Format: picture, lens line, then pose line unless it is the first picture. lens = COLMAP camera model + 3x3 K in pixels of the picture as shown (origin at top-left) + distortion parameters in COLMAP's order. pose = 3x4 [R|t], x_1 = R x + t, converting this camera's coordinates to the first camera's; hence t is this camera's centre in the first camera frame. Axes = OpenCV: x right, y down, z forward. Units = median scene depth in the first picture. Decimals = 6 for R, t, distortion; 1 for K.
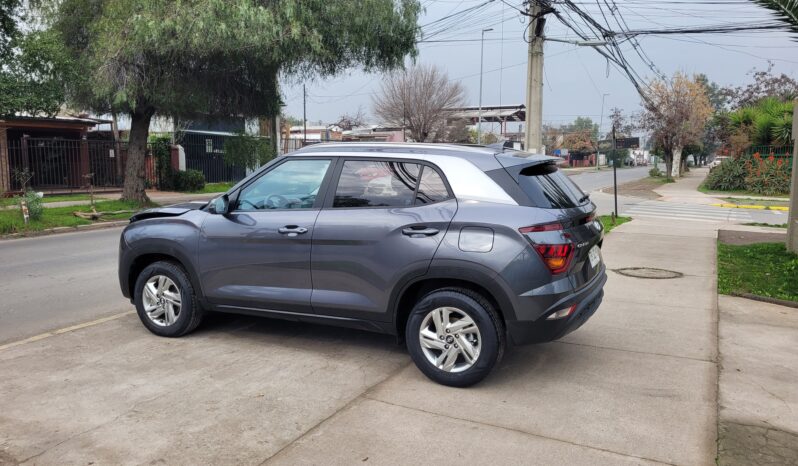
lens RADIAL K [[590.7, 0, 399.0], [0, 590.7, 233.0], [0, 0, 1]] dist [0.035657, -0.002446]
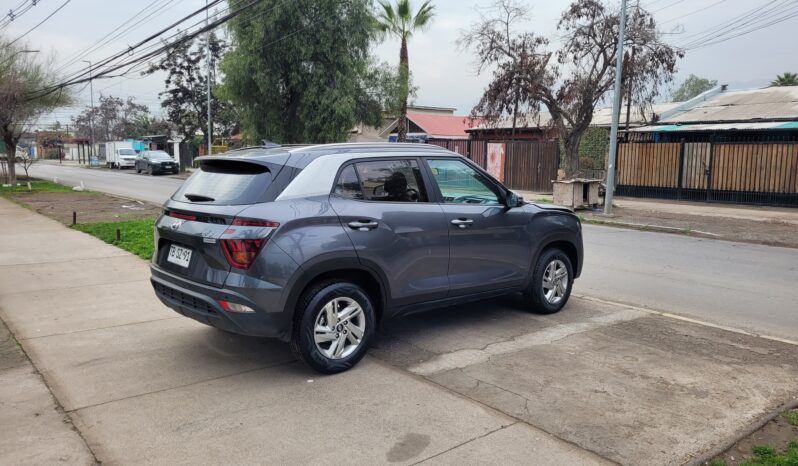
lens RADIAL K [[604.2, 0, 416.3], [0, 604.2, 233.8], [0, 0, 1]] dist [0.036600, -0.004943]
pose [[-0.365288, 0.112859, -0.924028, 1.127821], [-0.130029, 0.976706, 0.170697, -0.223261], [0.921769, 0.182504, -0.342104, 1.723264]]
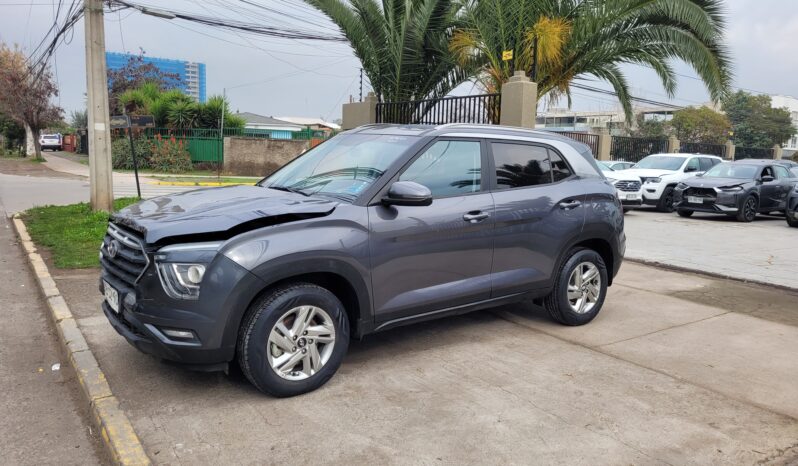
lens RADIAL K [[595.7, 0, 399.0], [0, 595.7, 233.0], [0, 0, 1]] dist [0.036885, -0.004185]
pose [[0.469953, -0.114619, 0.875218, -1.110186], [0.084664, 0.992815, 0.084559, -0.070954], [-0.878622, 0.034361, 0.476281, 0.680469]]
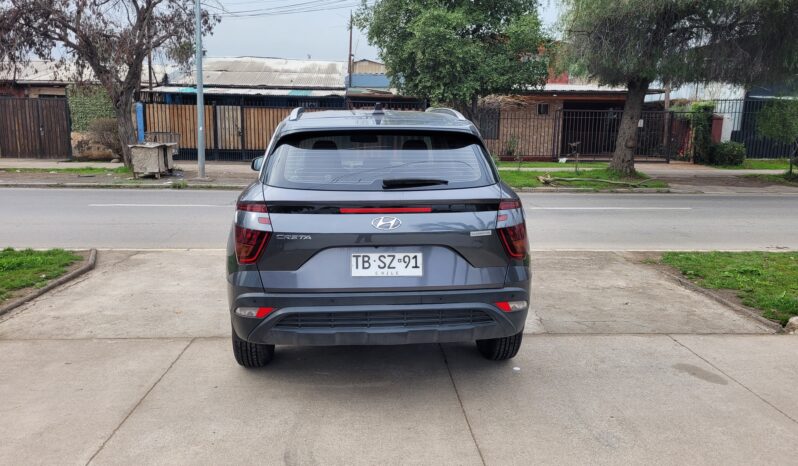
lens RADIAL K [[595.7, 0, 399.0], [0, 595.7, 233.0], [0, 0, 1]] dist [0.036885, -0.004185]
pose [[0.520761, 0.158295, -0.838899, 0.940224], [-0.119459, 0.986503, 0.111991, -0.081500], [0.845303, 0.041893, 0.532642, 0.638486]]
